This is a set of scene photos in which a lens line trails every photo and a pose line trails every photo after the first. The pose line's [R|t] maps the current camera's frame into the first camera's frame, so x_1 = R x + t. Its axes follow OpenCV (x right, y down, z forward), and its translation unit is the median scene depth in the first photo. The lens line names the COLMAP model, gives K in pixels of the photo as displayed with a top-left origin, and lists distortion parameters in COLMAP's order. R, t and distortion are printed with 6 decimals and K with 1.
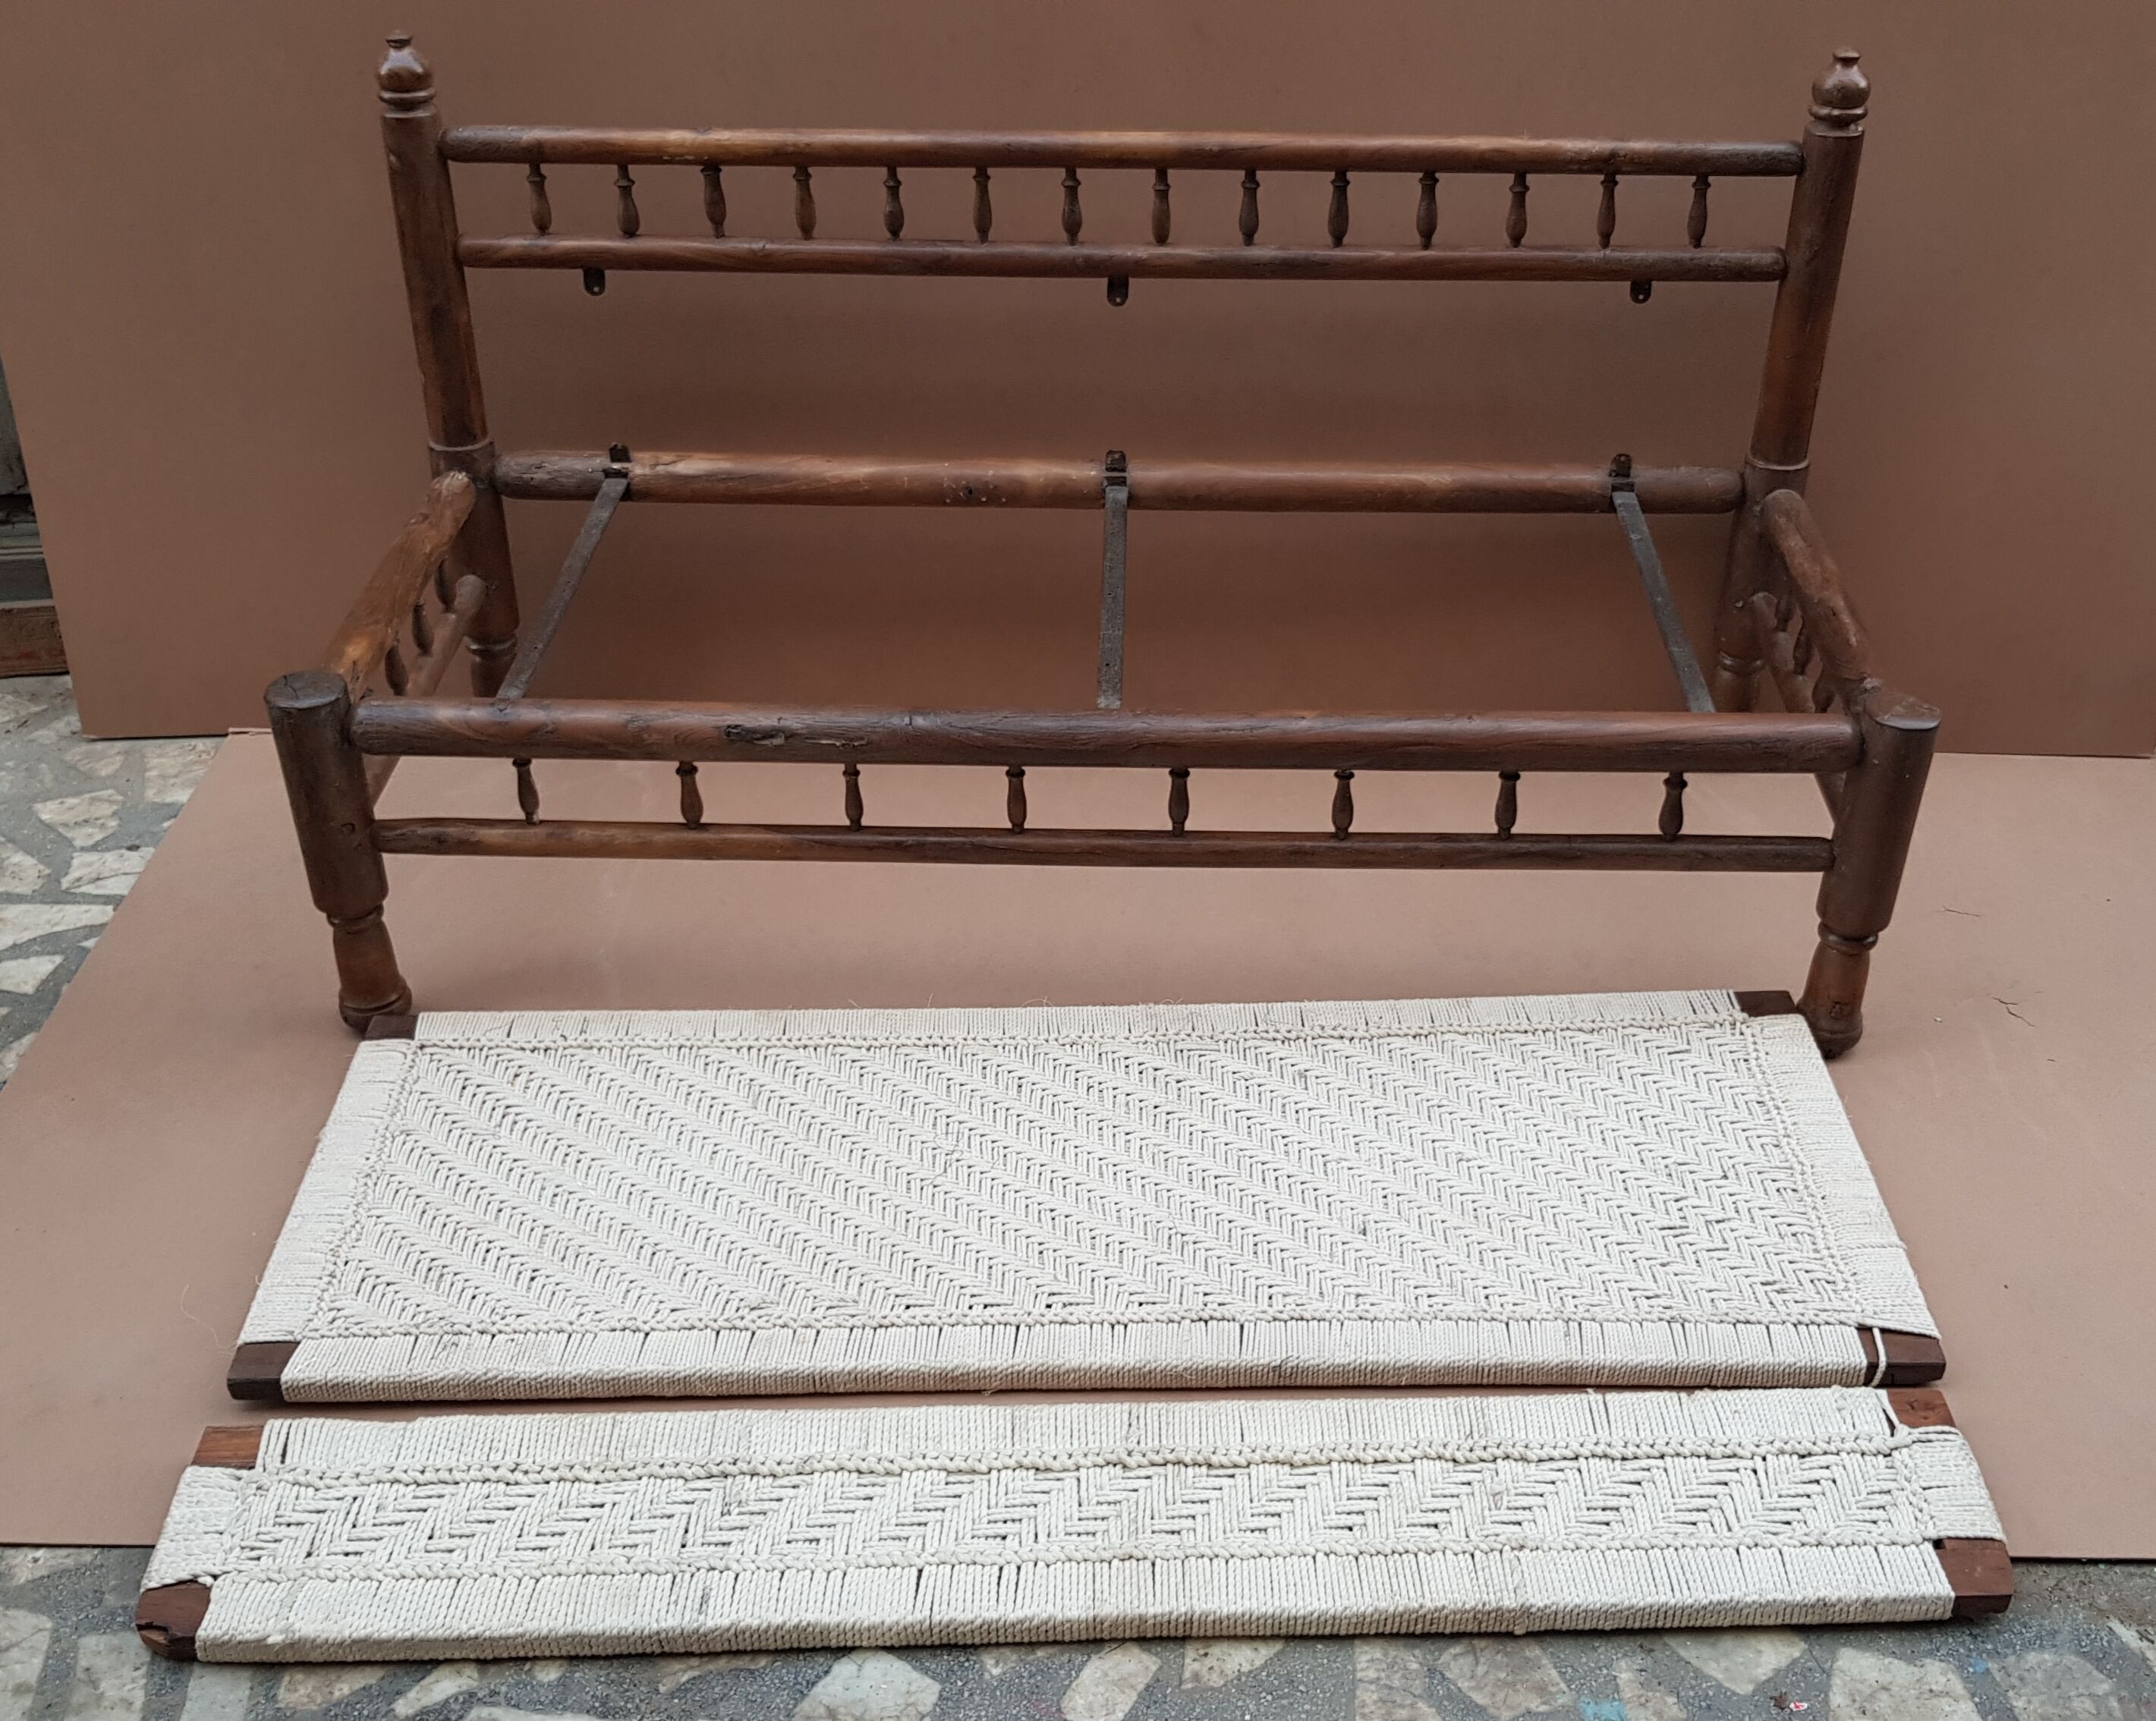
lens RADIAL K [[2058.2, 0, 1078.0], [0, 2058.2, 860.5], [0, 0, 1]] dist [0.070589, -0.103175]
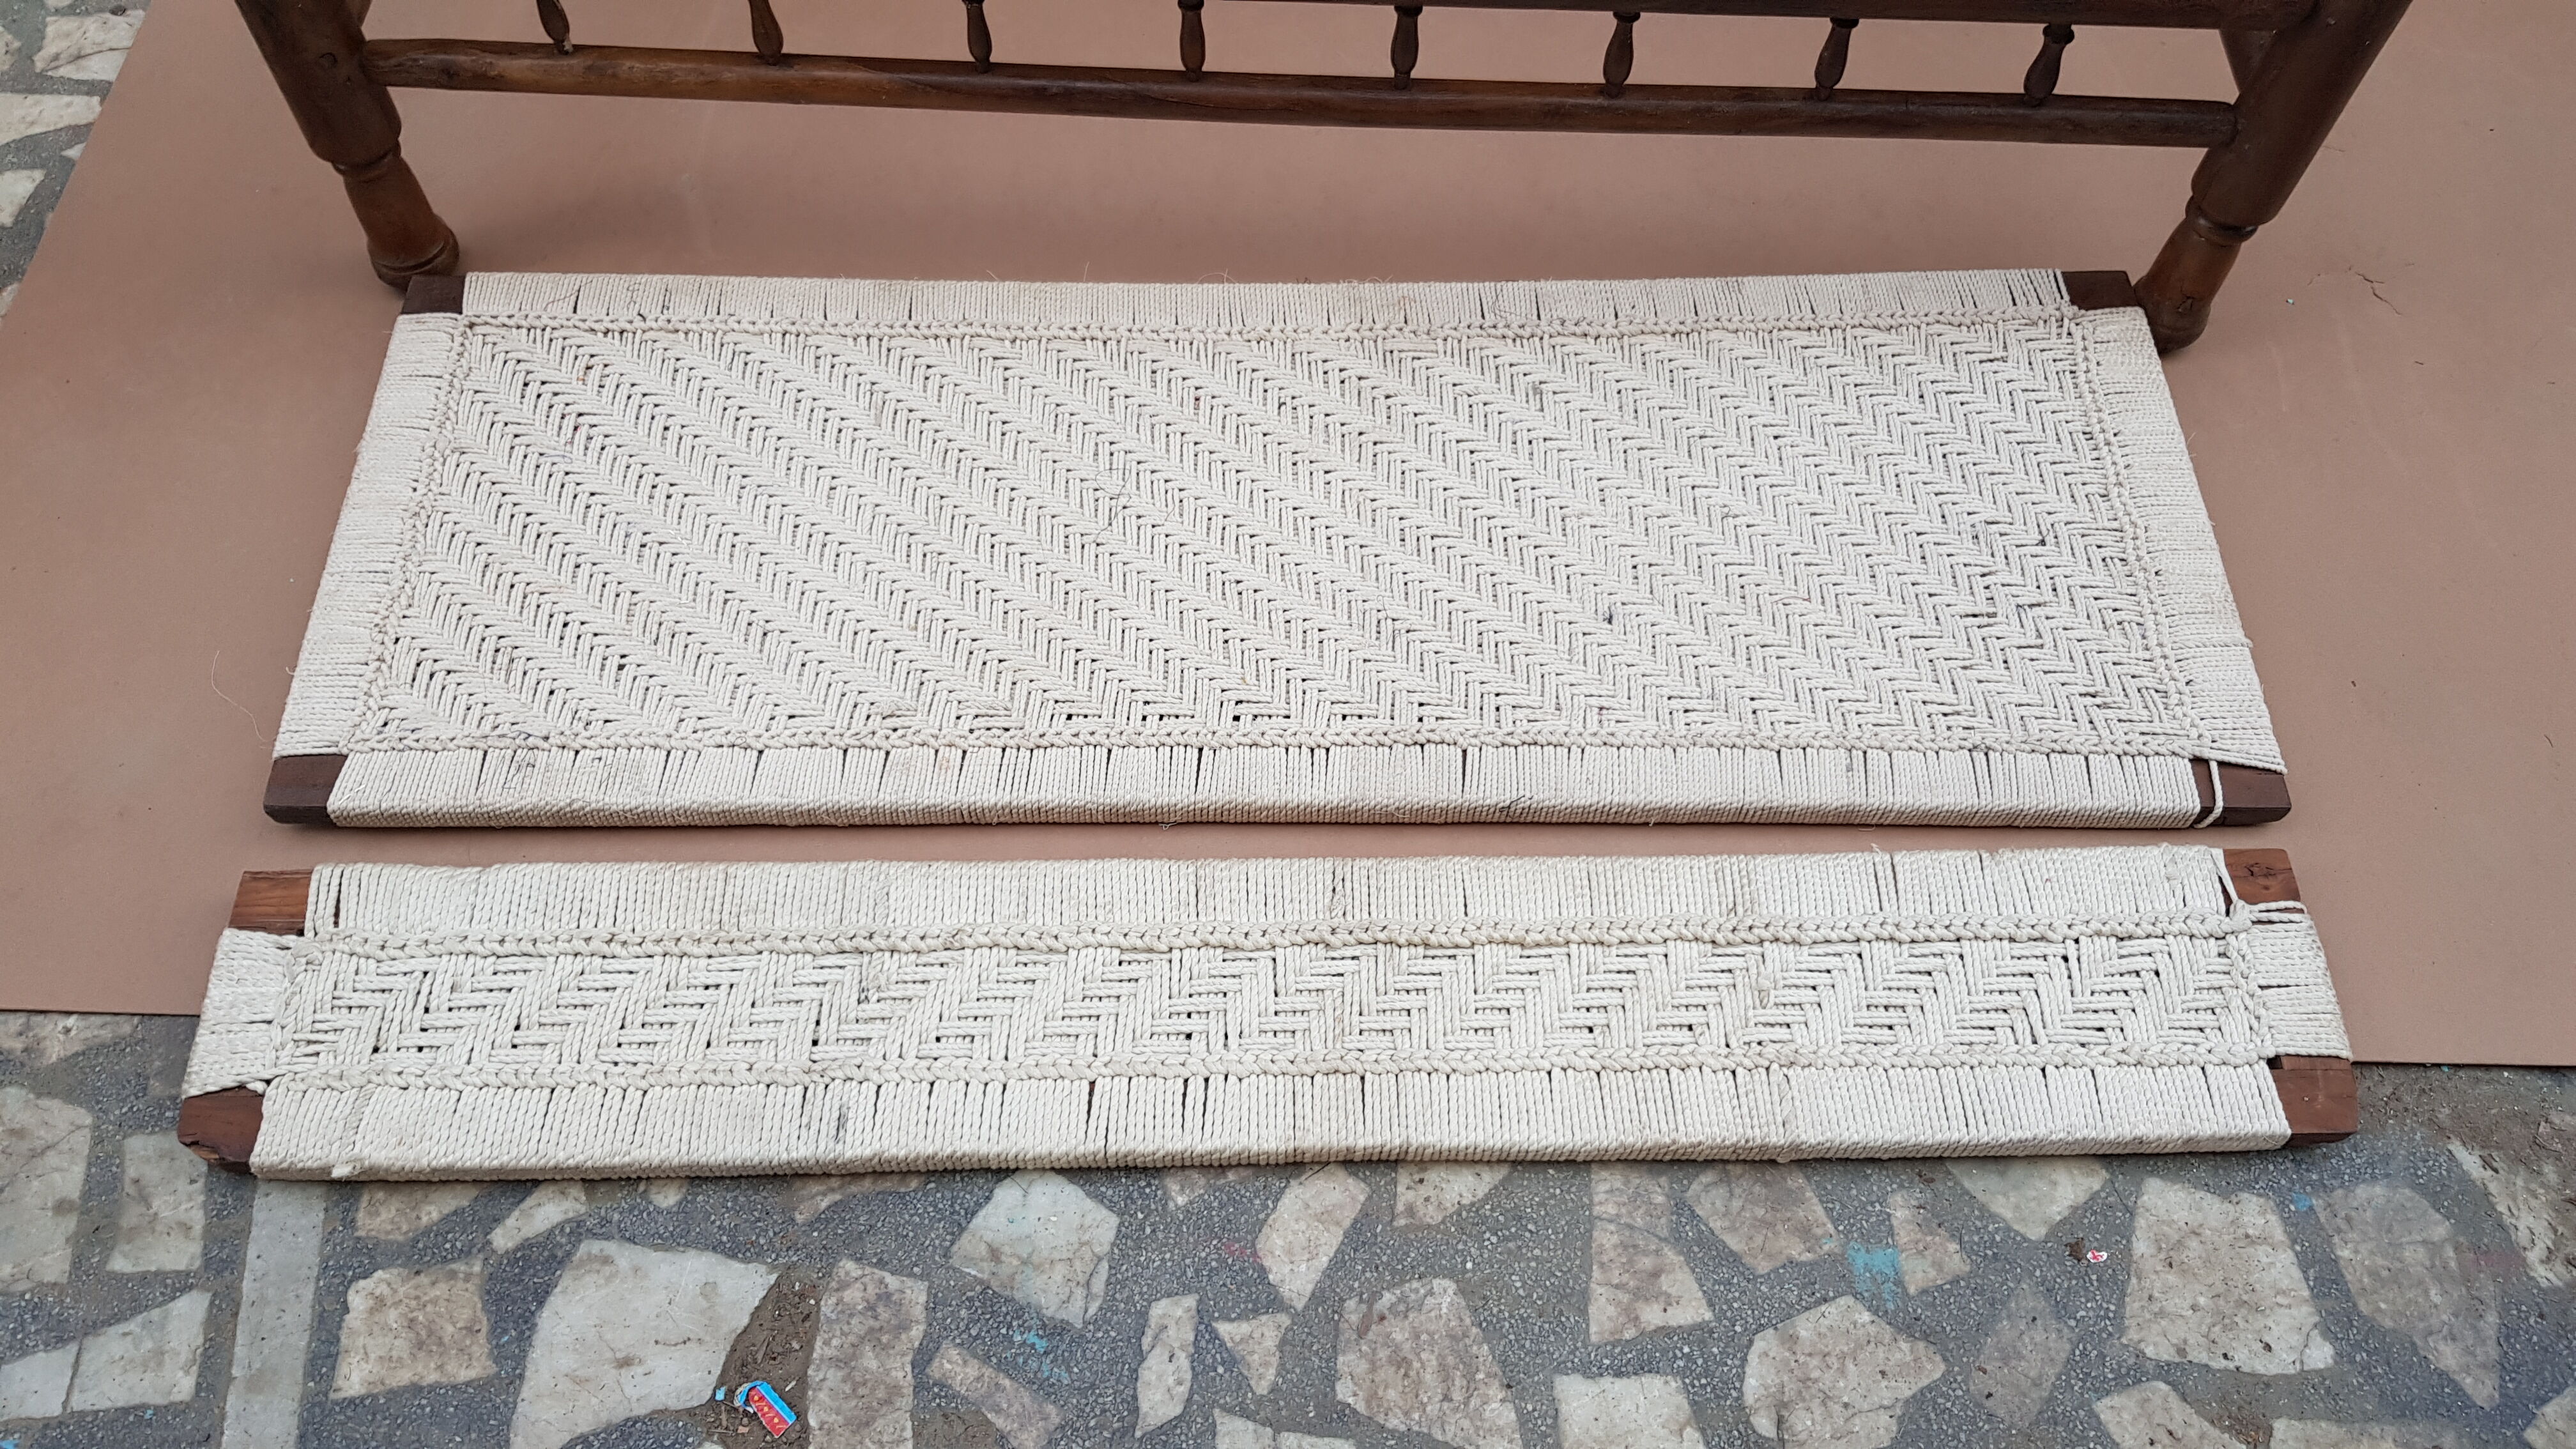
lens RADIAL K [[1942.6, 0, 1257.6], [0, 1942.6, 713.9], [0, 0, 1]] dist [0.079295, -0.142147]
pose [[0.999862, 0.006759, 0.015202, -0.018290], [-0.012270, 0.916661, 0.399477, -0.108533], [-0.011235, -0.399608, 0.916617, 0.281761]]
